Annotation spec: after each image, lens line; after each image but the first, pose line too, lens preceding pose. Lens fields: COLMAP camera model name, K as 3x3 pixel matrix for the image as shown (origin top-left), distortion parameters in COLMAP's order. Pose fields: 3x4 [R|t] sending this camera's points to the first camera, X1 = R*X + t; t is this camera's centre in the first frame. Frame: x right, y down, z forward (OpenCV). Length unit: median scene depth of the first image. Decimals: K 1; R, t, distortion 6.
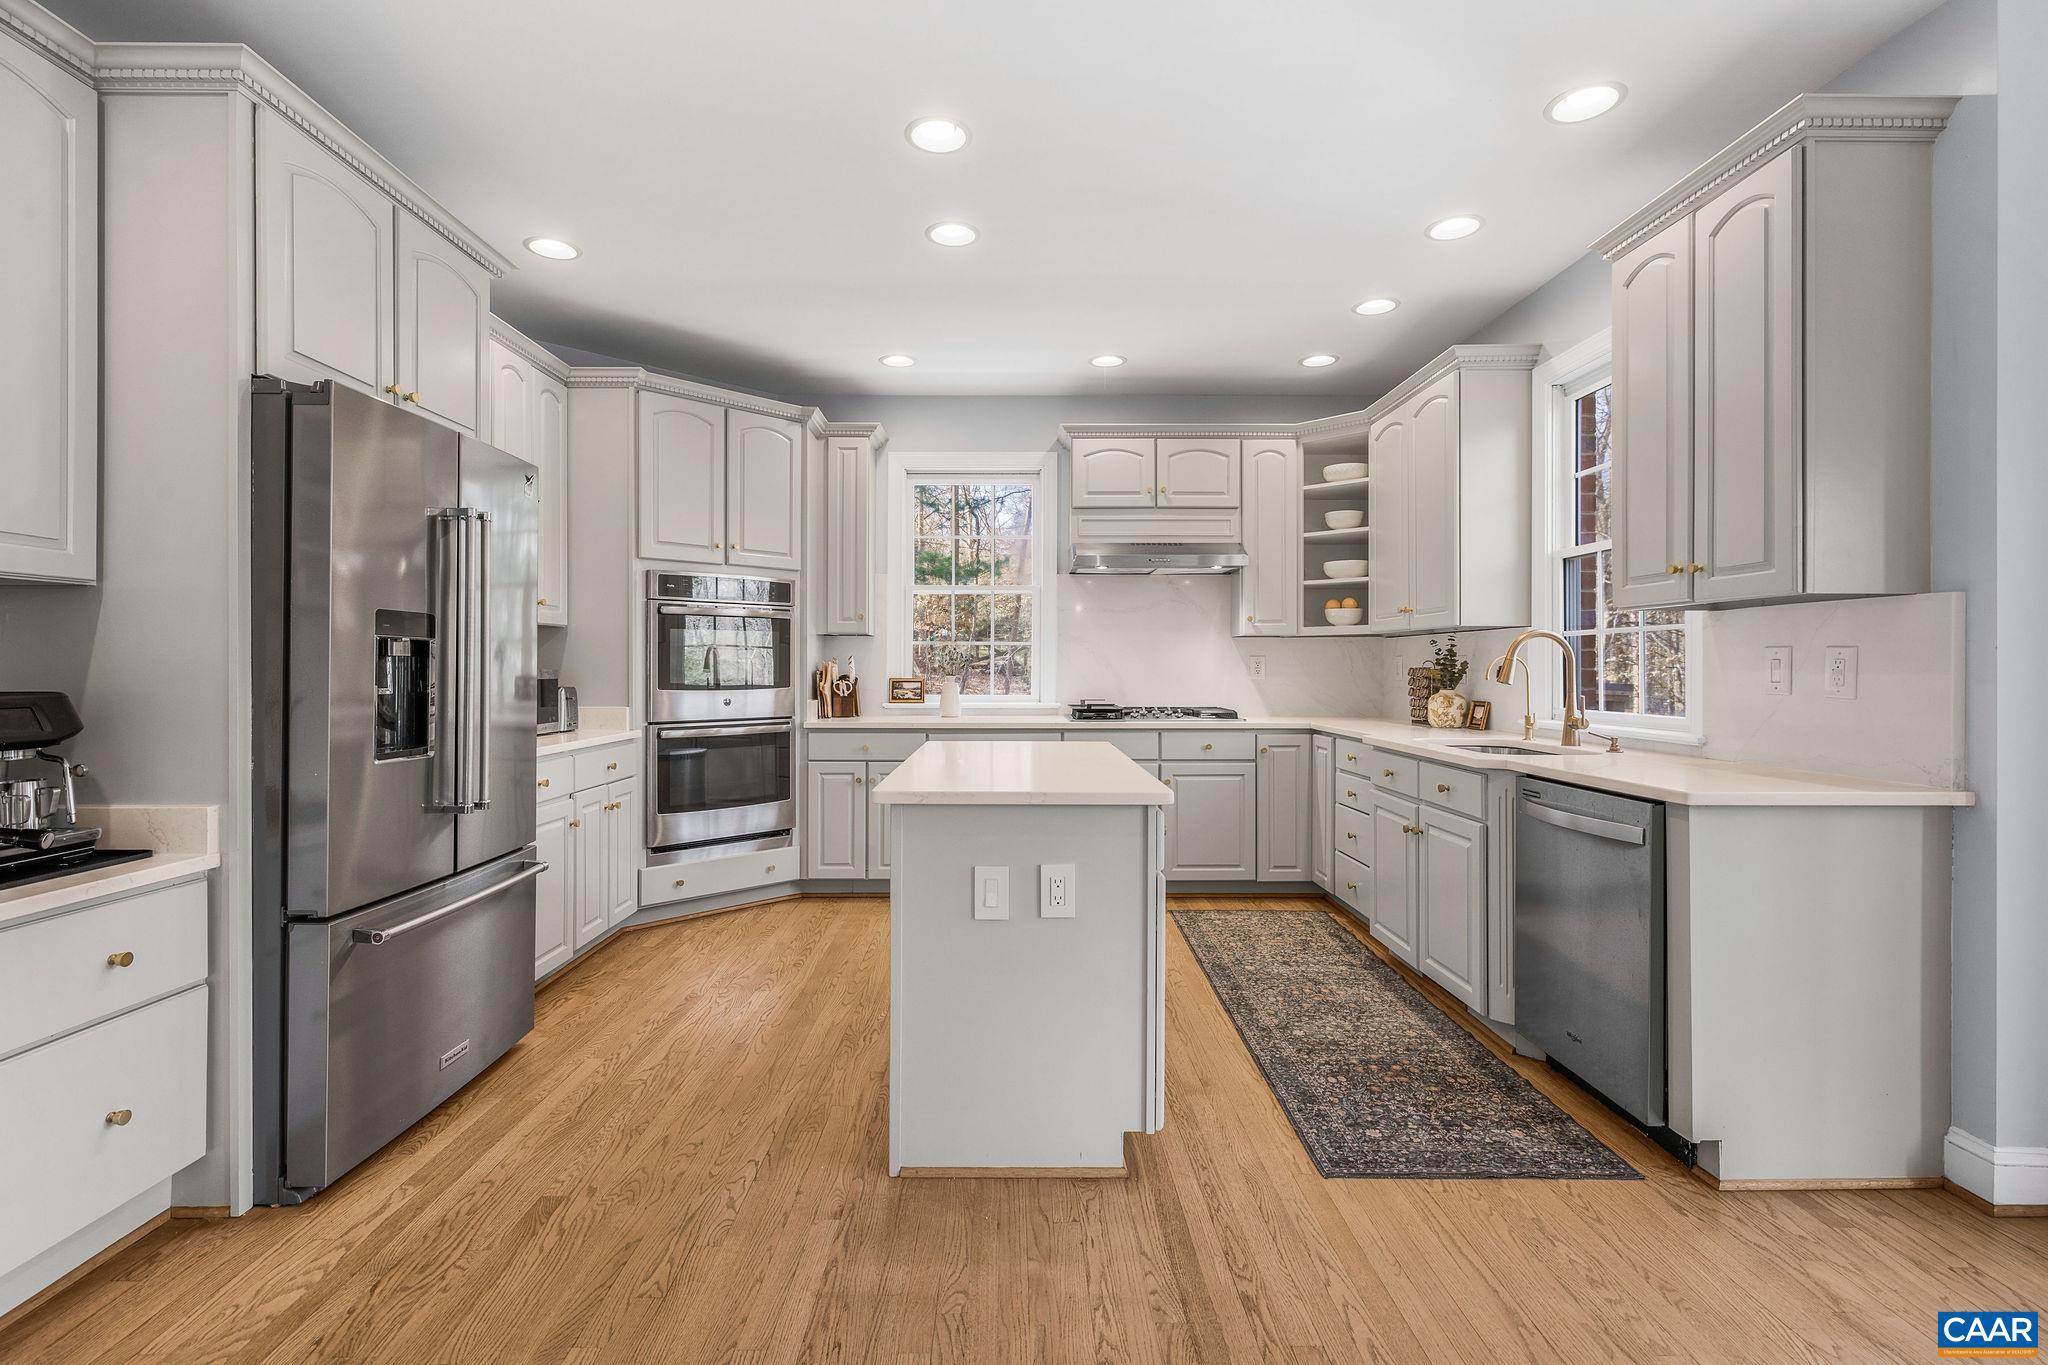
lens RADIAL K [[937.1, 0, 1015.3], [0, 937.1, 670.3], [0, 0, 1]] dist [-0.005500, 0.001647]
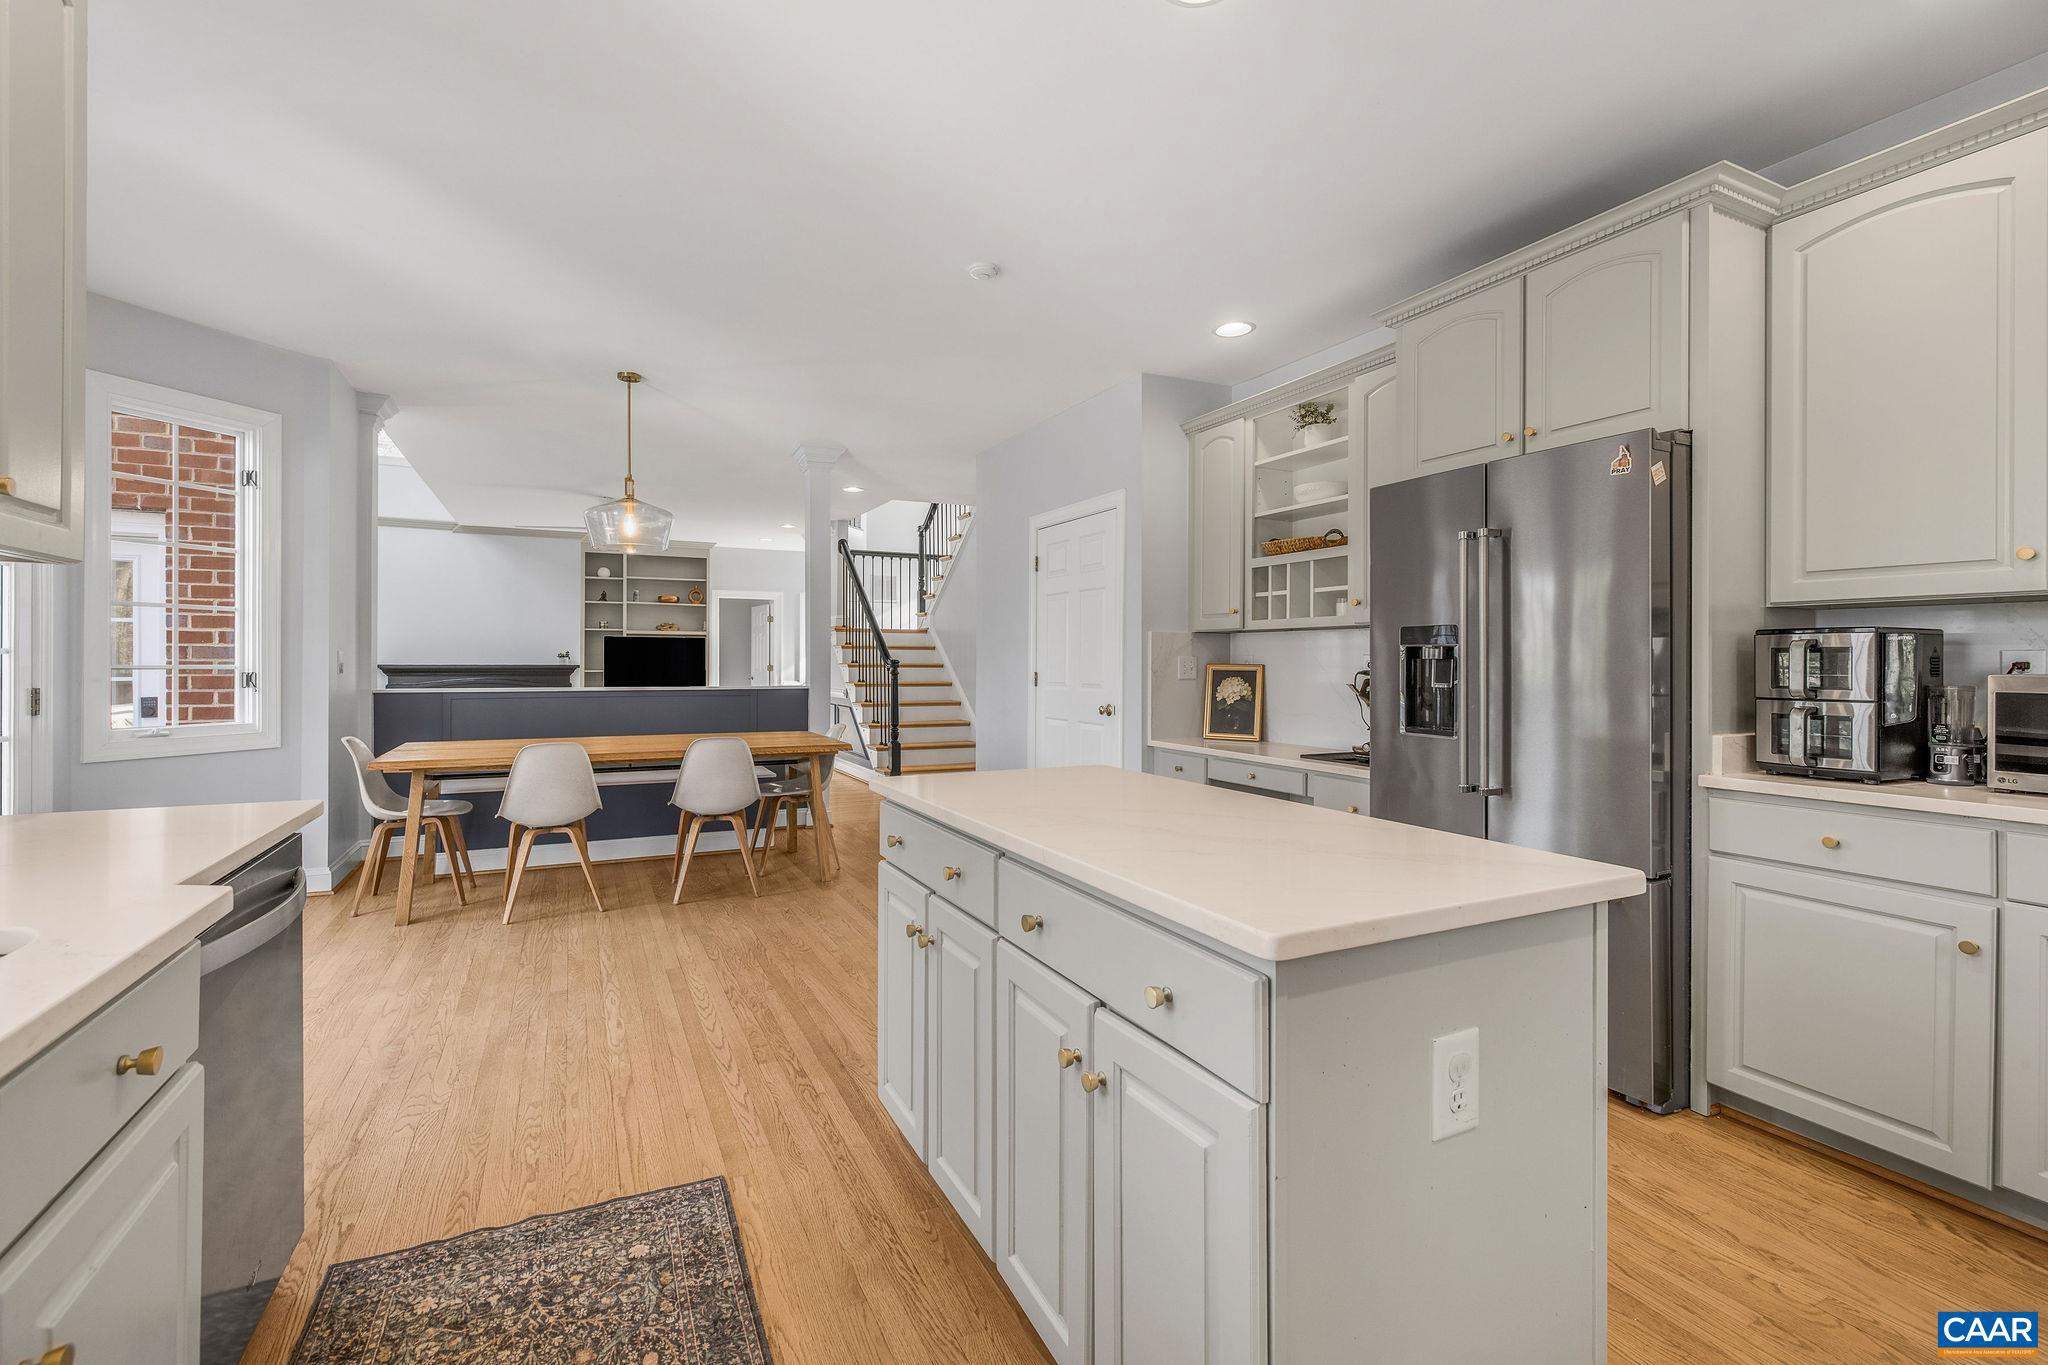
lens RADIAL K [[881.5, 0, 984.4], [0, 881.5, 661.2], [0, 0, 1]] dist [0.010809, 0.000135]
pose [[-0.909013, -0.002802, -0.416758, 0.250000], [-0.003932, 0.999991, 0.001852, -0.006407], [0.416749, 0.003322, -0.909016, 1.047051]]
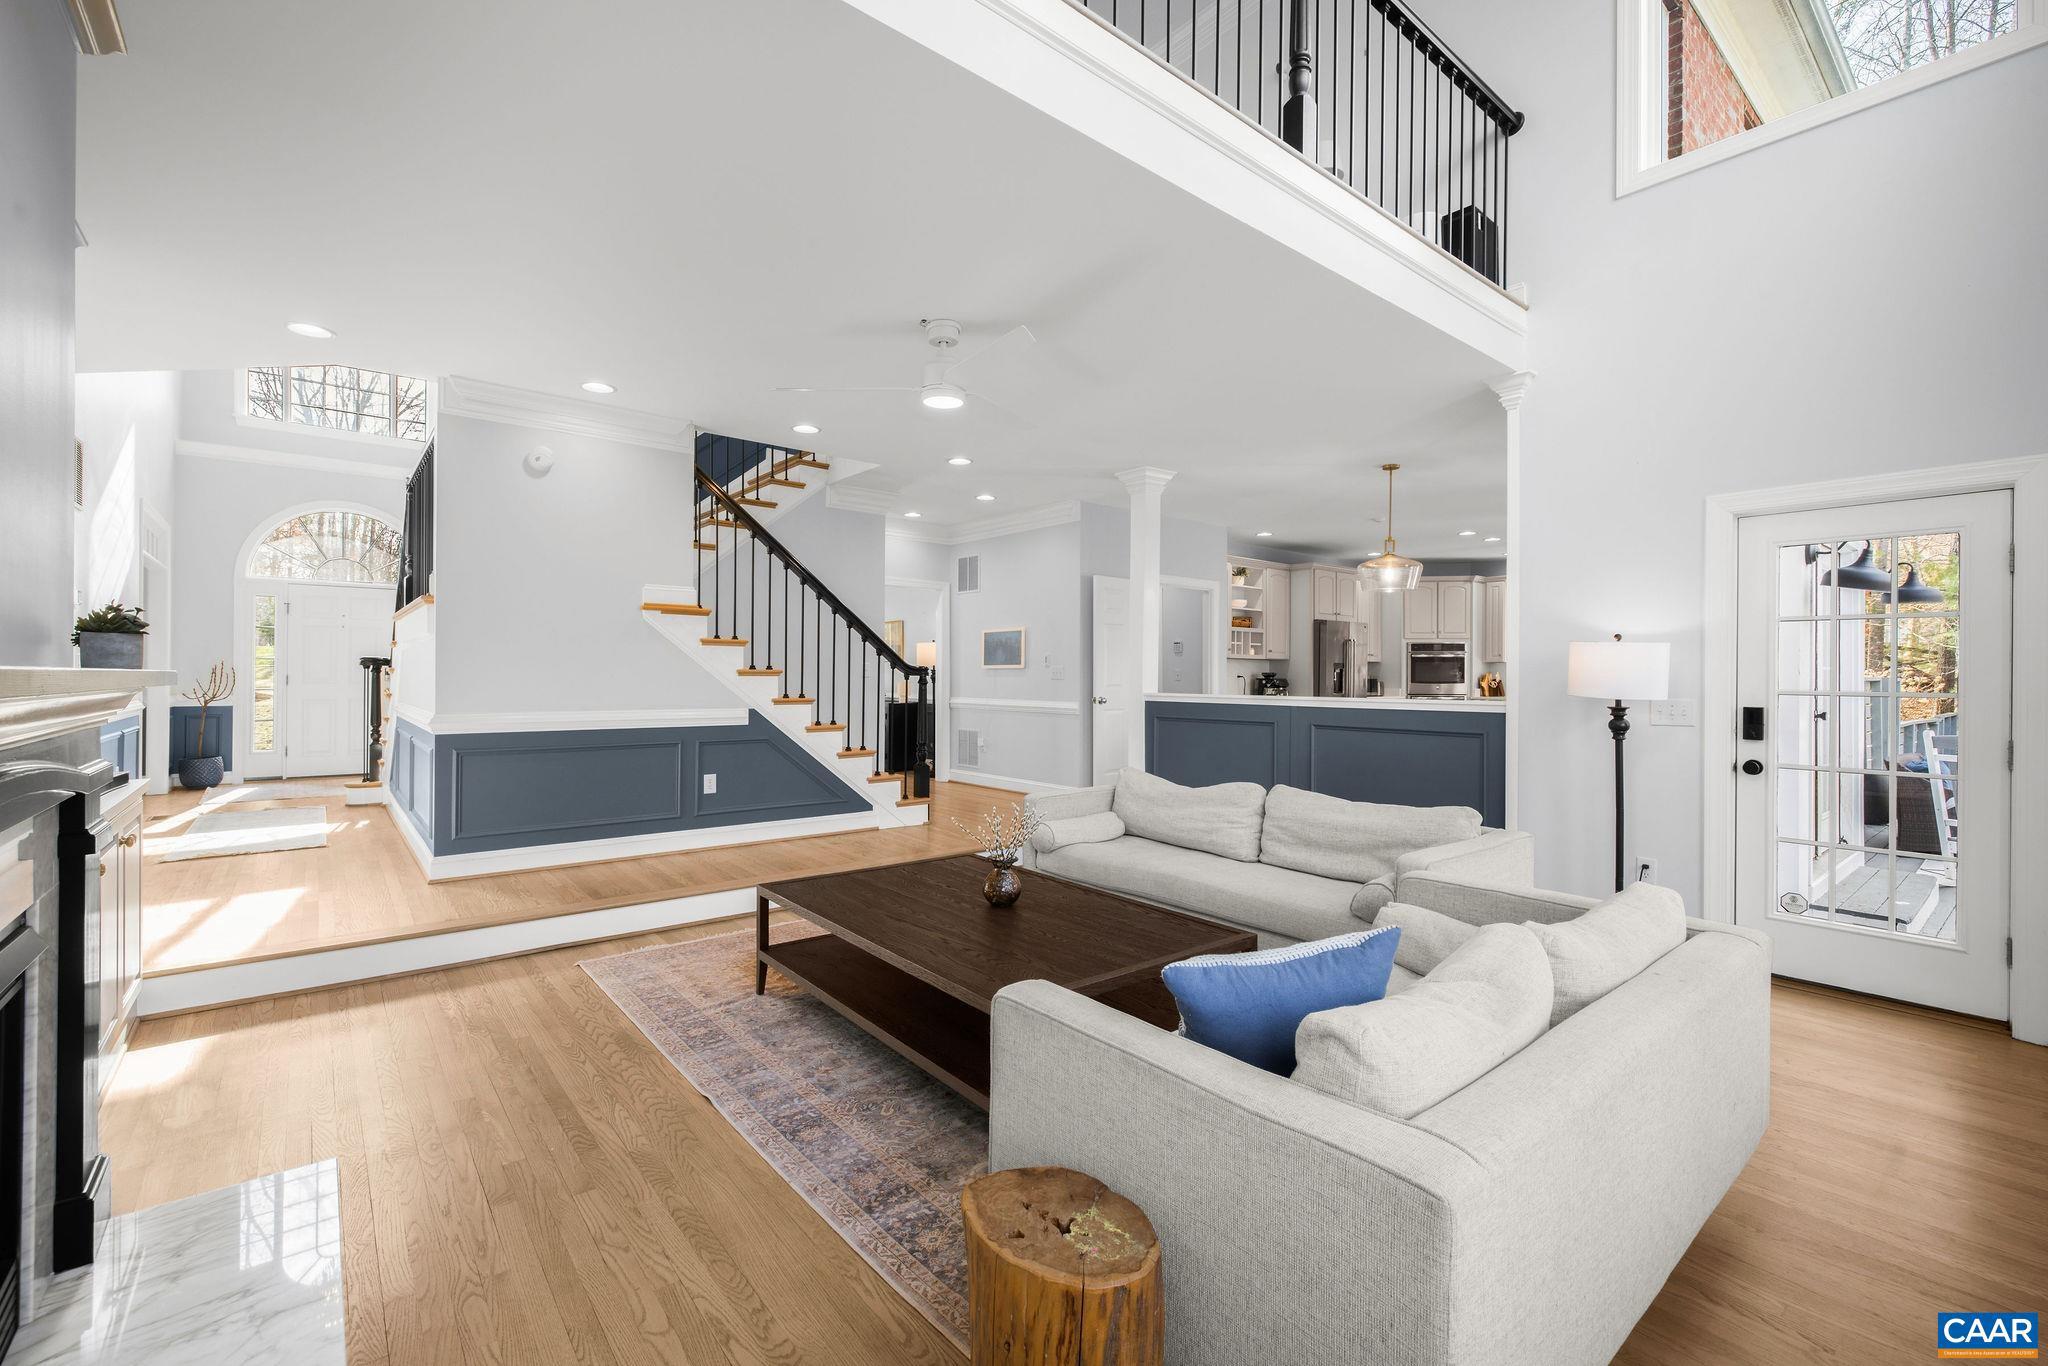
lens RADIAL K [[869.5, 0, 1010.9], [0, 869.5, 674.1], [0, 0, 1]] dist [0.000280, 0.001000]
pose [[0.617744, 0.000193, -0.786379, 0.999315], [-0.007161, 0.999960, -0.005380, 0.016514], [0.786346, 0.008954, 0.617721, -1.690457]]
